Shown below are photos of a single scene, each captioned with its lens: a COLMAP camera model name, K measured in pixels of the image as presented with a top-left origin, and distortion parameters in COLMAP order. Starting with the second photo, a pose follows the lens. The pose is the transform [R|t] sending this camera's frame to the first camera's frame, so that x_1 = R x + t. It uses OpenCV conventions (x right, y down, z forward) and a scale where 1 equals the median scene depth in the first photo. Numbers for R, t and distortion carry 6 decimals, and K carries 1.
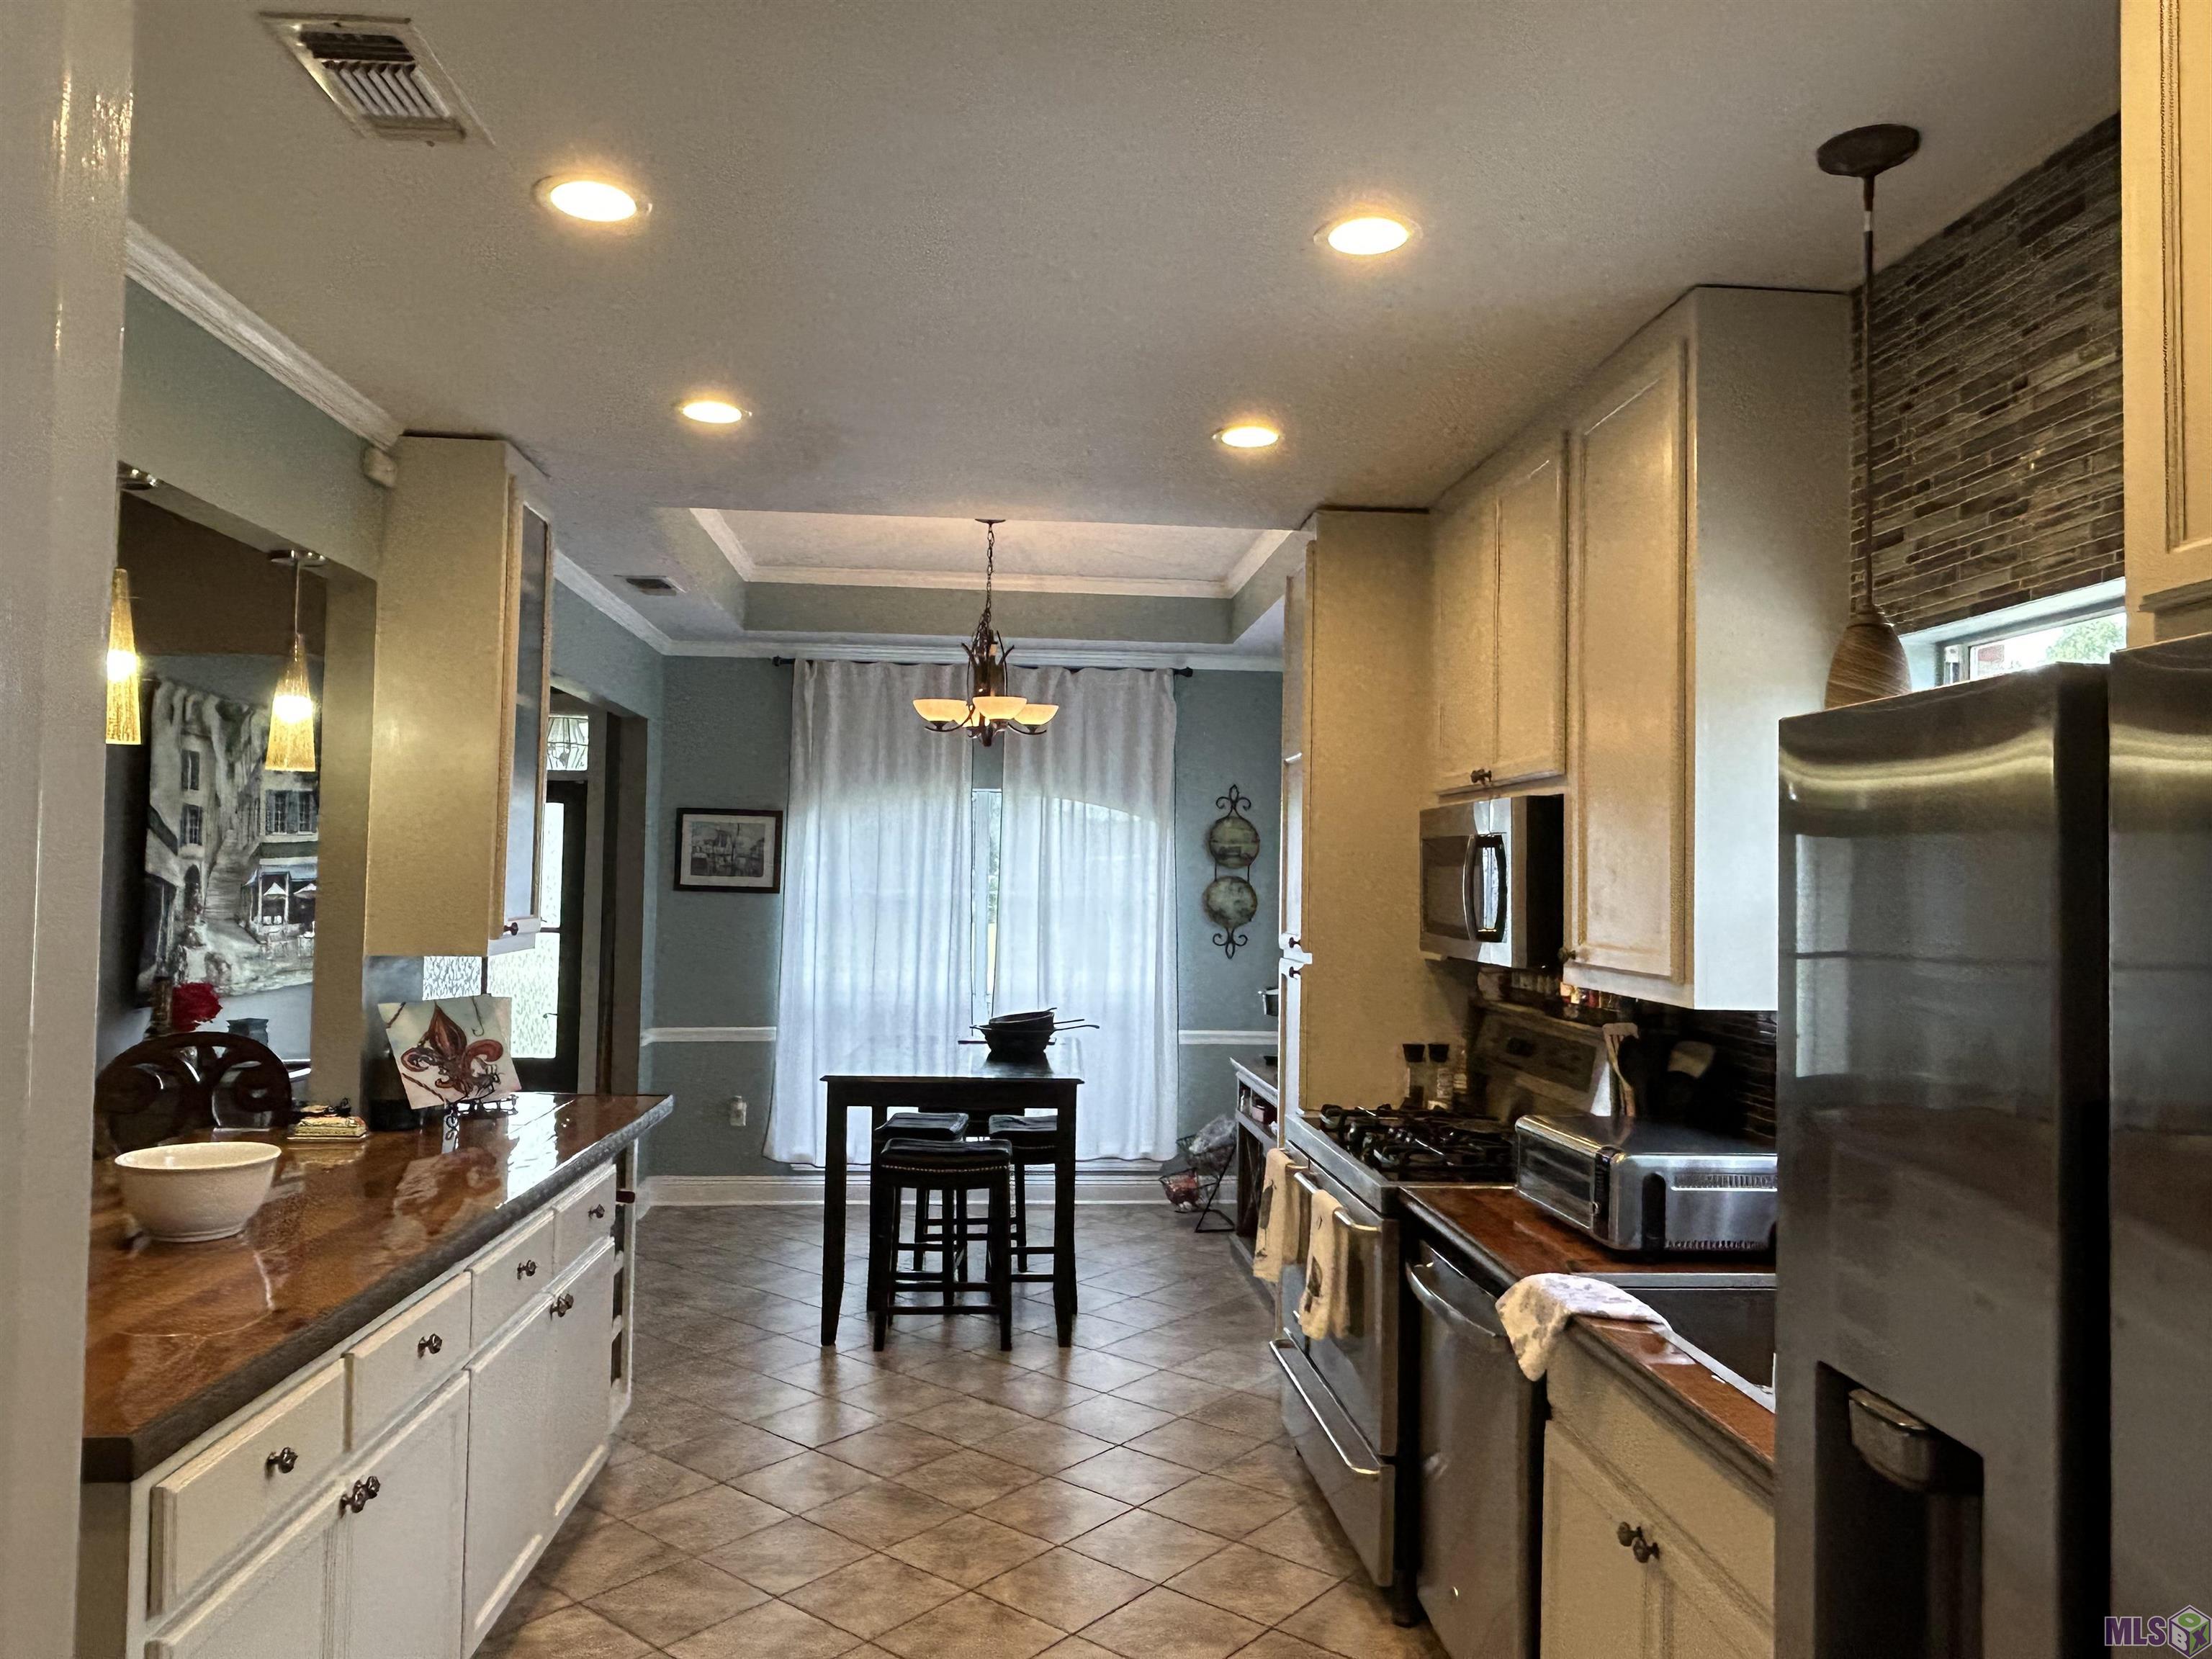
lens RADIAL K [[1510.0, 0, 1112.4], [0, 1510.0, 812.2], [0, 0, 1]] dist [0.005052, -0.000915]
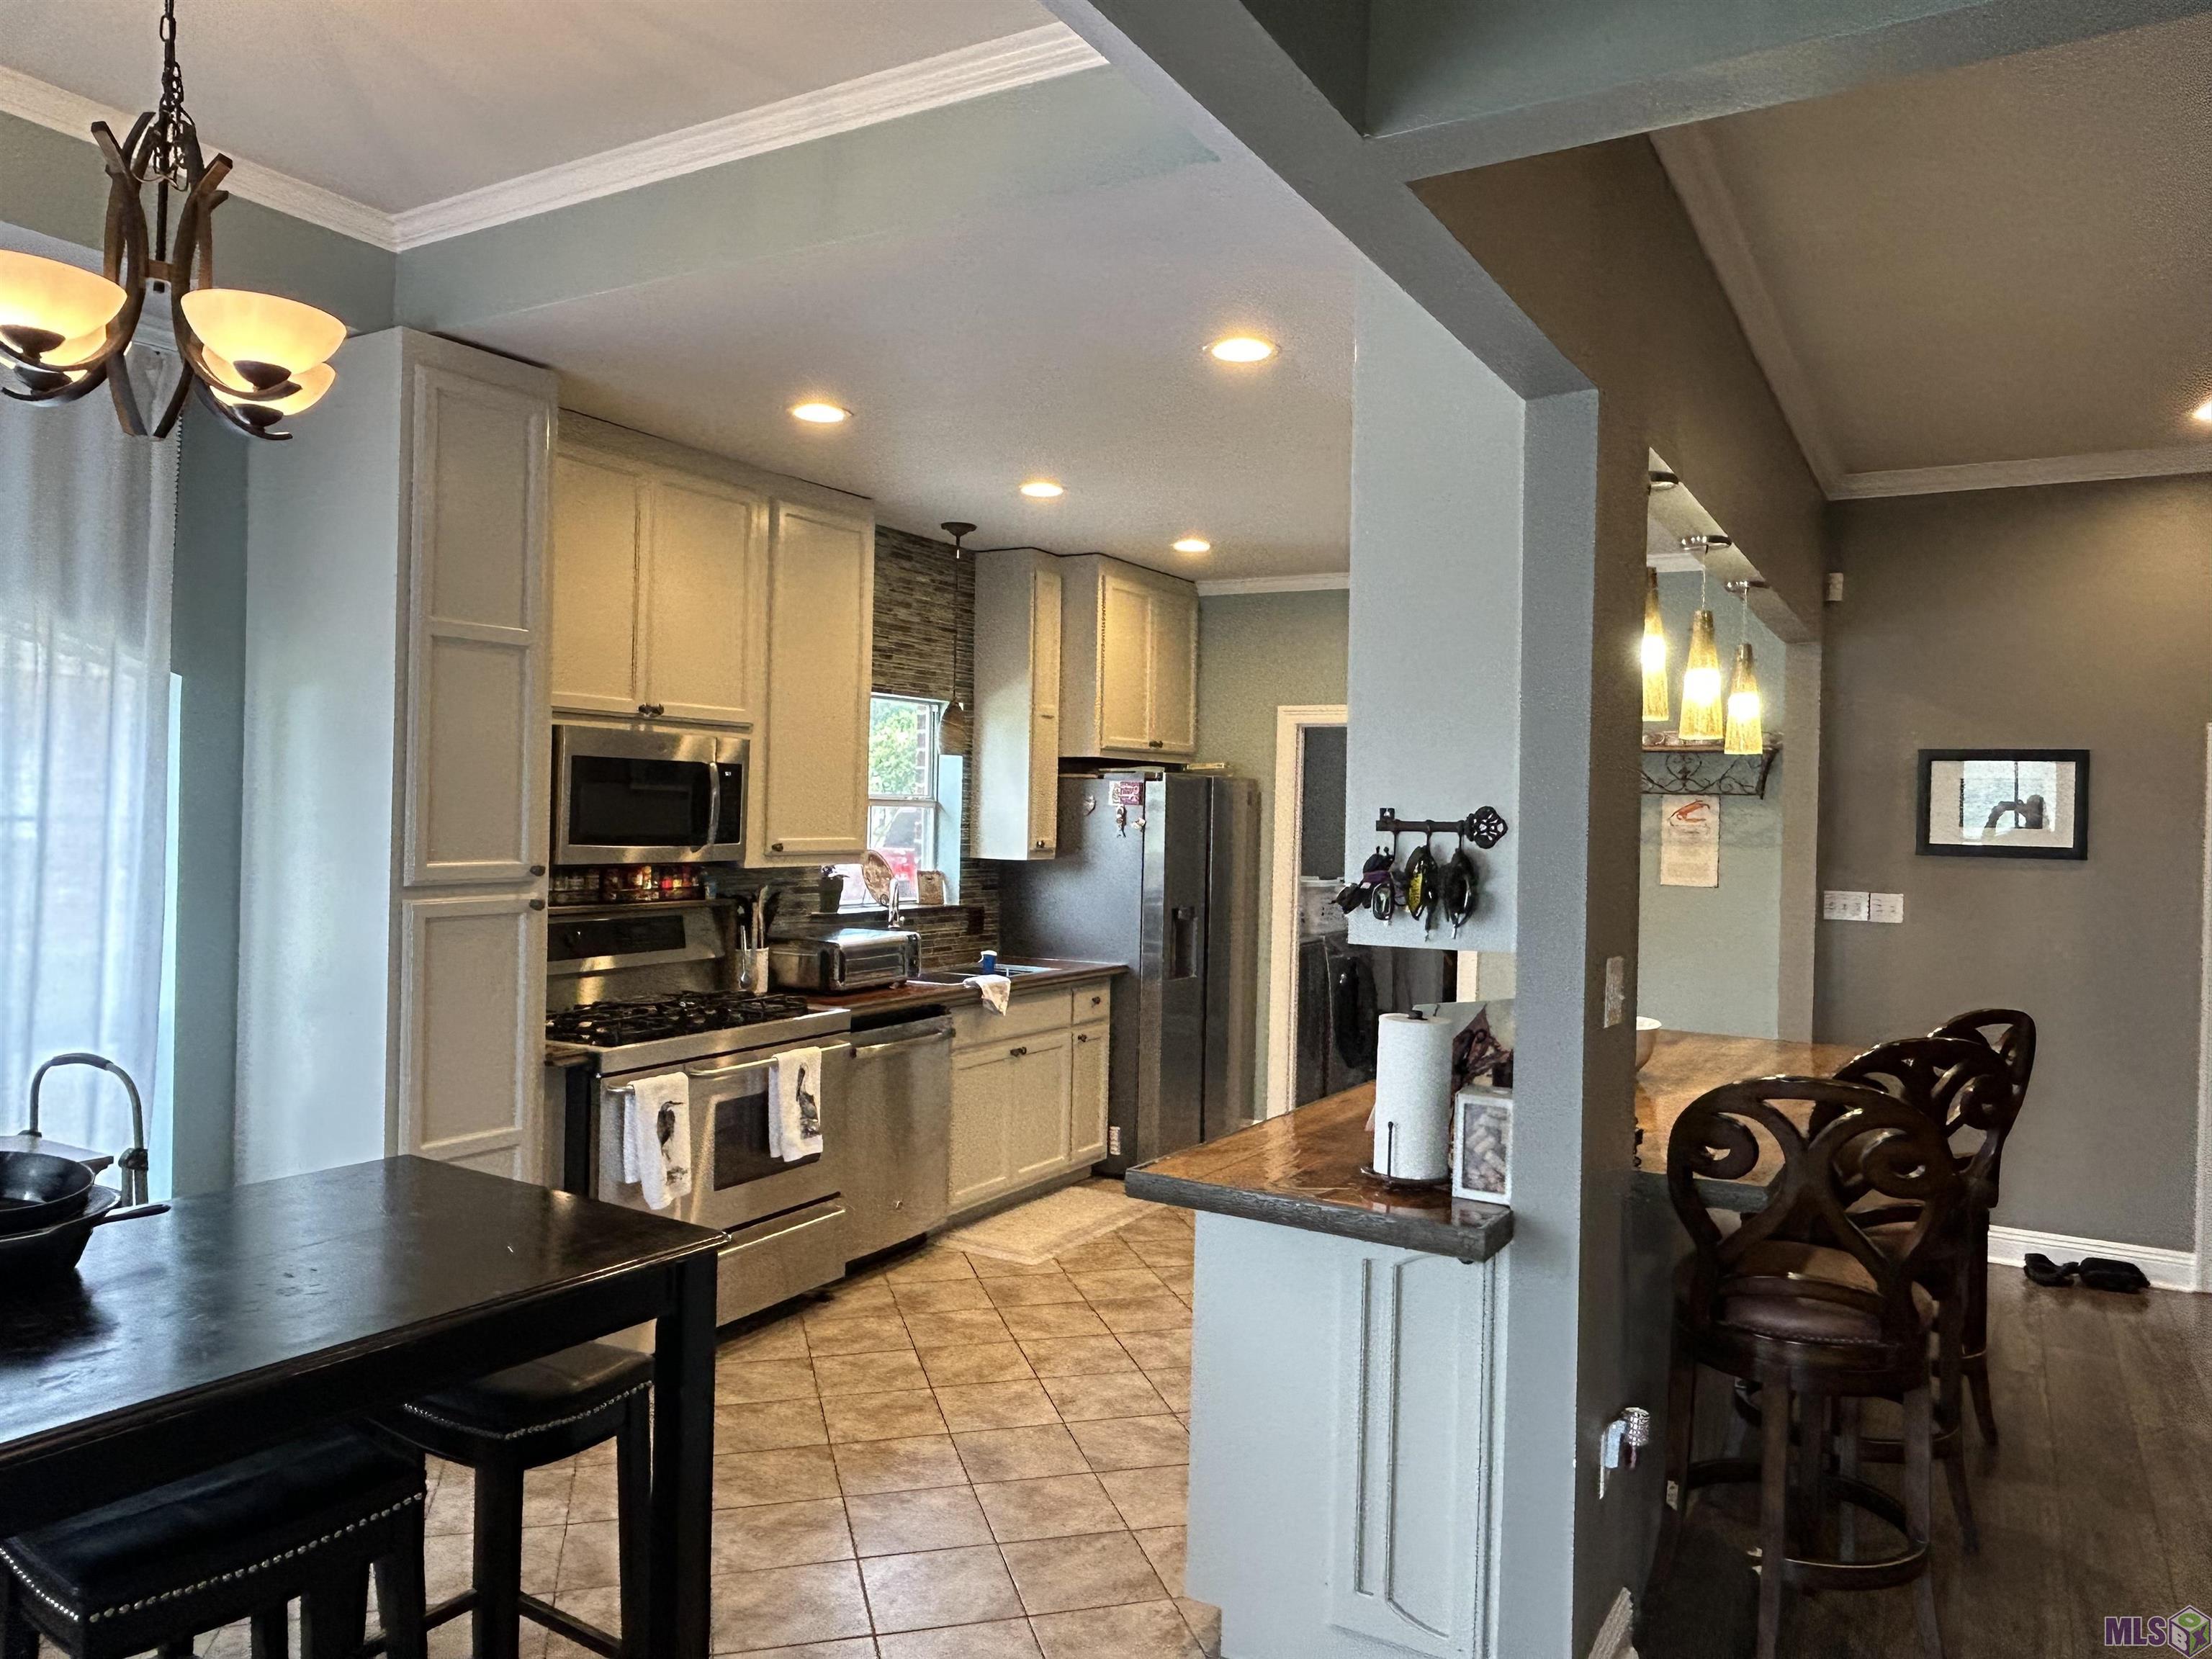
lens RADIAL K [[1510.0, 0, 1112.4], [0, 1510.0, 812.2], [0, 0, 1]] dist [0.005052, -0.000915]
pose [[-0.819229, -0.034353, 0.572436, -0.883199], [-0.058206, 0.998030, -0.023406, 0.076109], [-0.570504, -0.052495, -0.819615, 2.108203]]
